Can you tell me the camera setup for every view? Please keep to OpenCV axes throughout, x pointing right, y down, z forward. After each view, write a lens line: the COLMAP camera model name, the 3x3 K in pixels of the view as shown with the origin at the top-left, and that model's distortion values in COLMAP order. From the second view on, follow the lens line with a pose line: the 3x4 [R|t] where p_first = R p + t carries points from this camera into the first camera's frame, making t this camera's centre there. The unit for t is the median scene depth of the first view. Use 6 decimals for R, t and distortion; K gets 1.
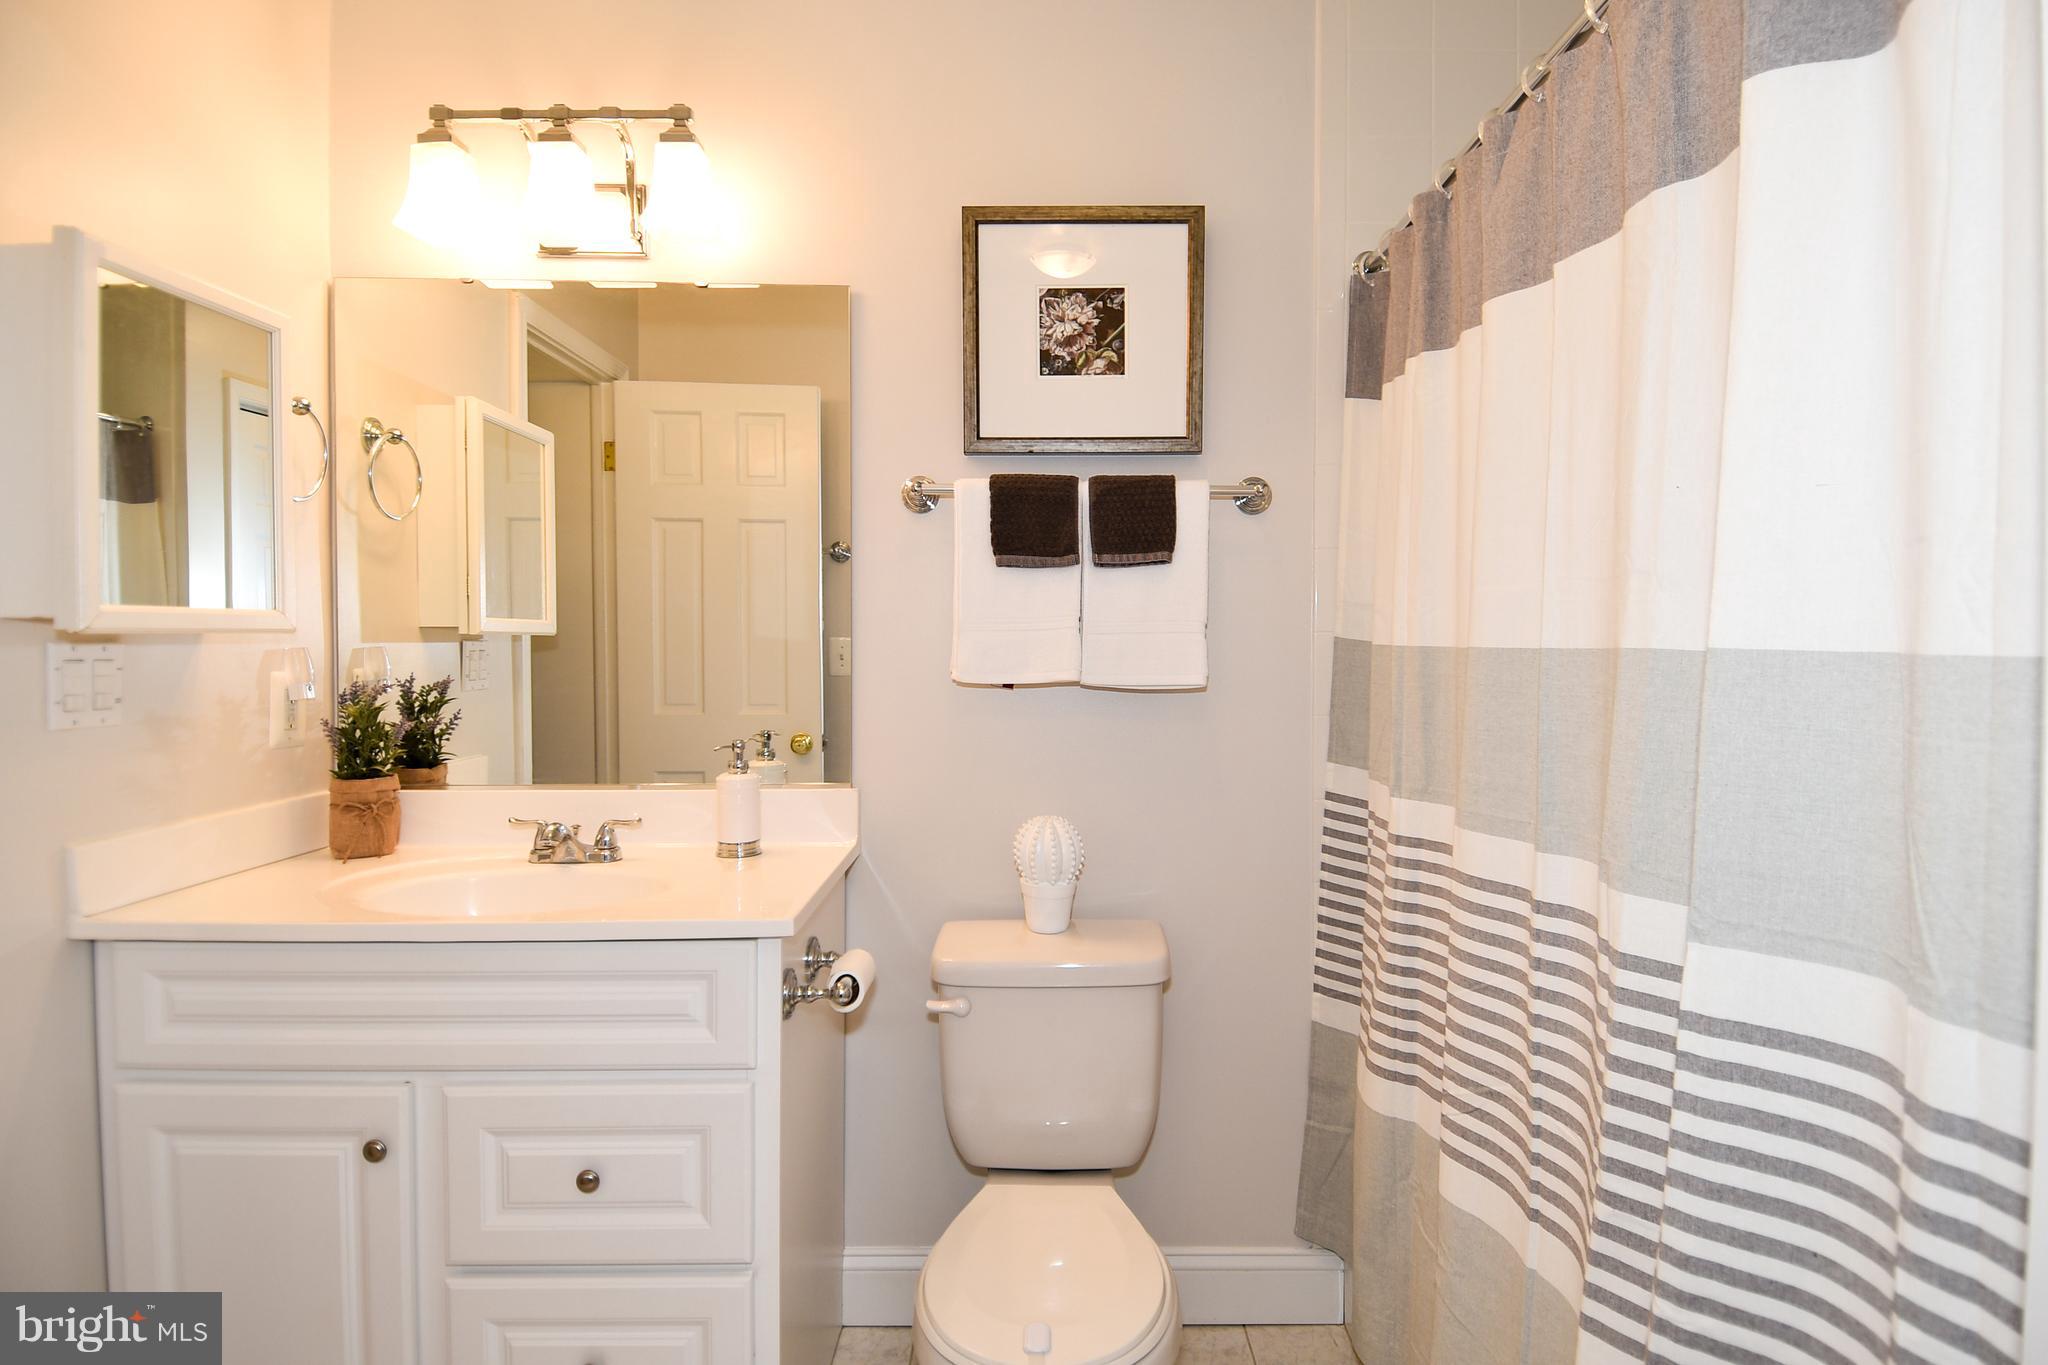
lens RADIAL K [[1078.6, 0, 1034.2], [0, 1078.6, 665.0], [0, 0, 1]] dist [0.060251, -0.068194]
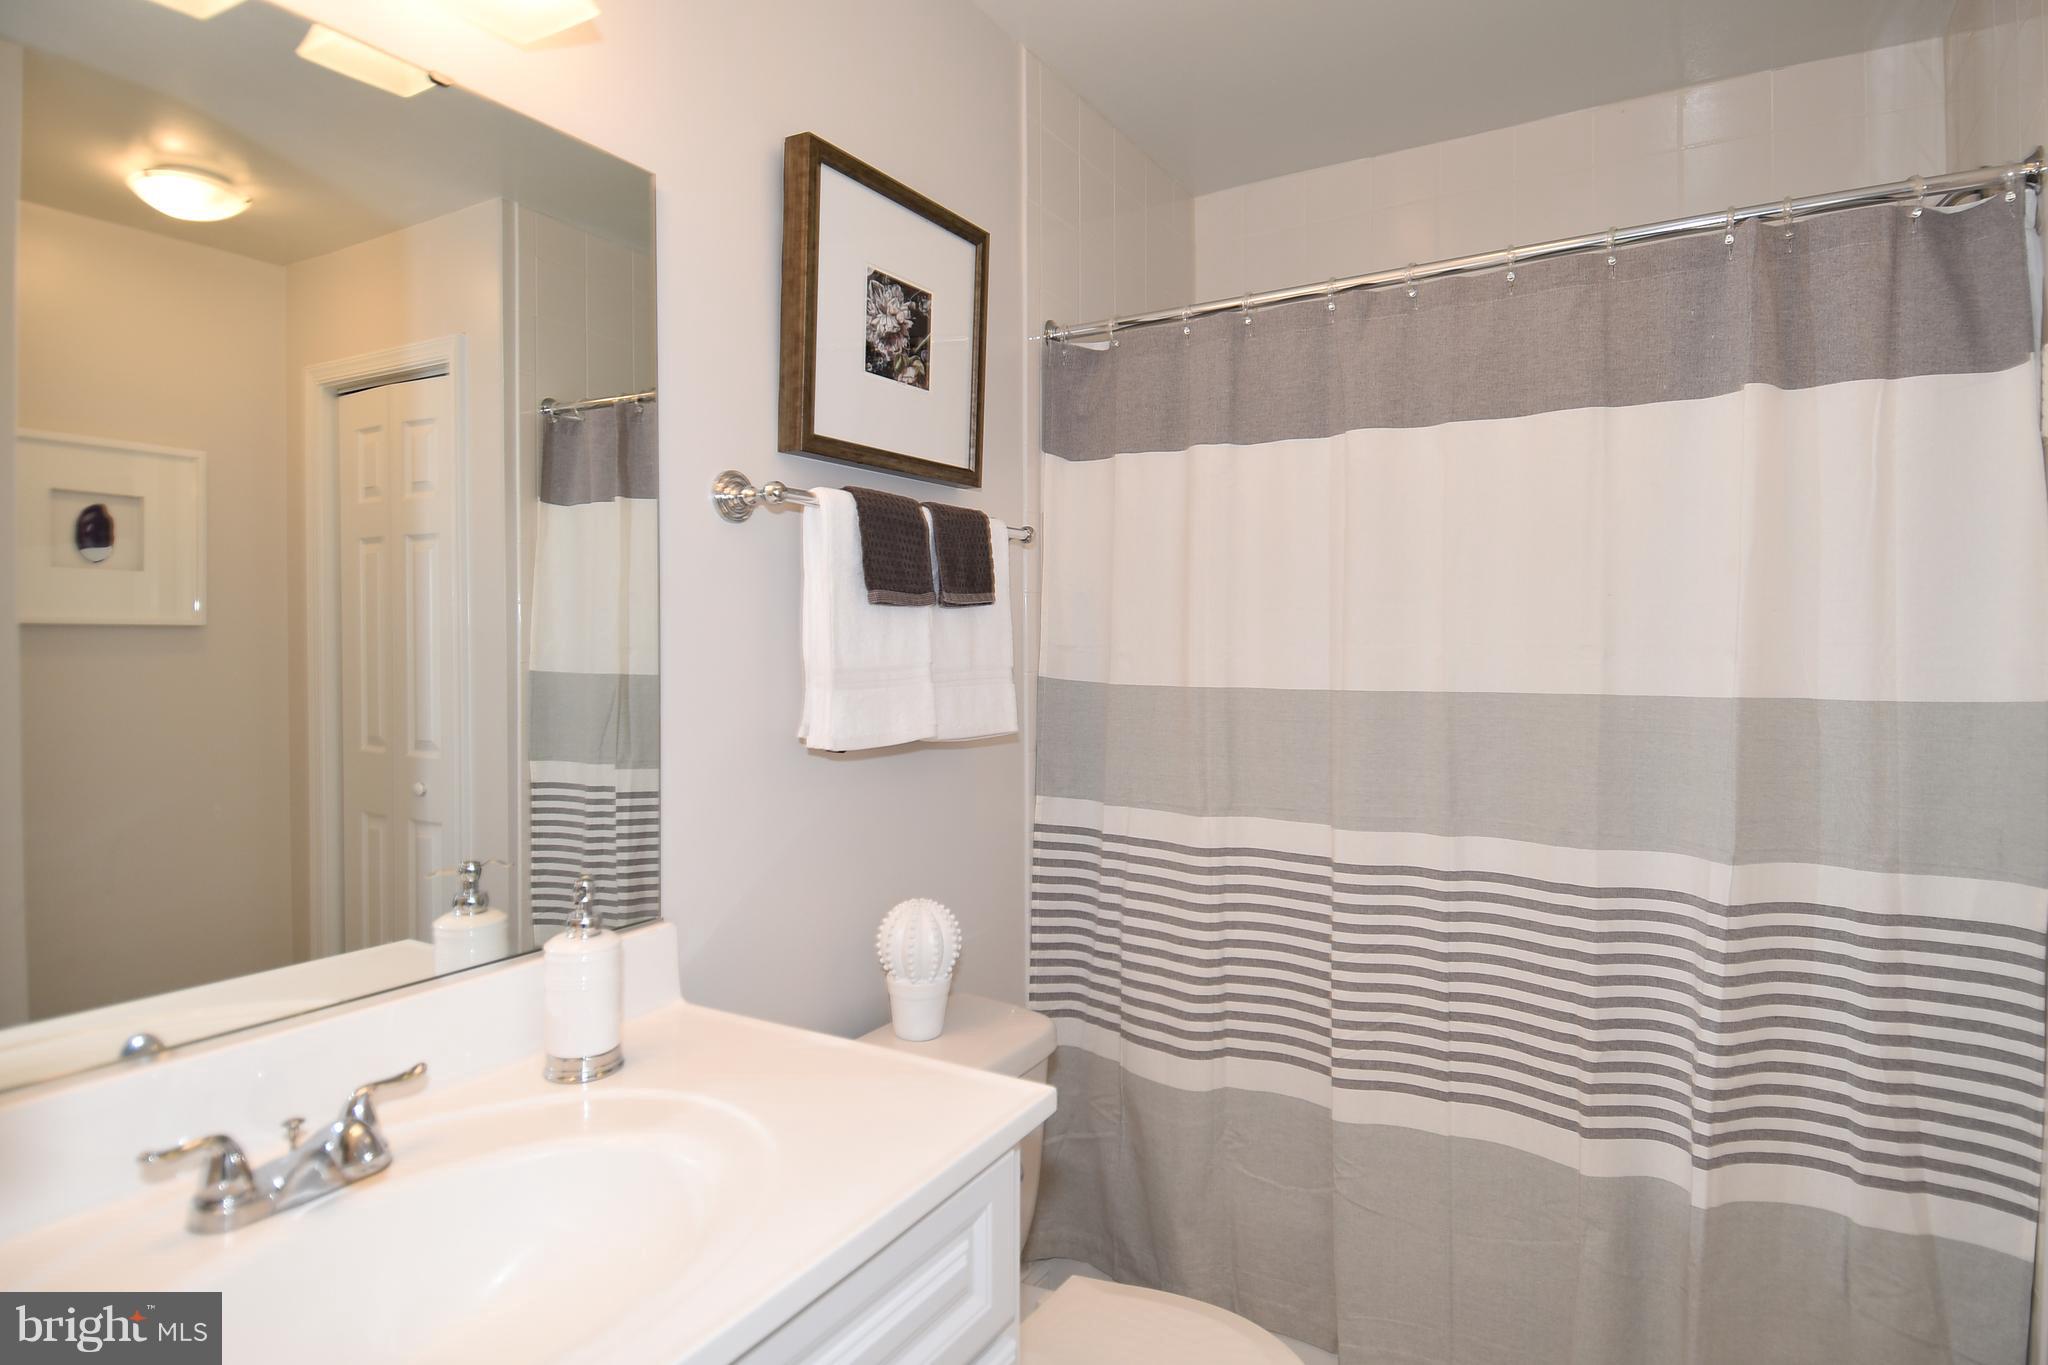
lens RADIAL K [[1078.6, 0, 1034.2], [0, 1078.6, 665.0], [0, 0, 1]] dist [0.060251, -0.068194]
pose [[0.528674, -0.020254, 0.848583, -0.635135], [0.023746, 0.999677, 0.009067, -0.048081], [-0.848493, 0.015357, 0.528984, 0.458323]]
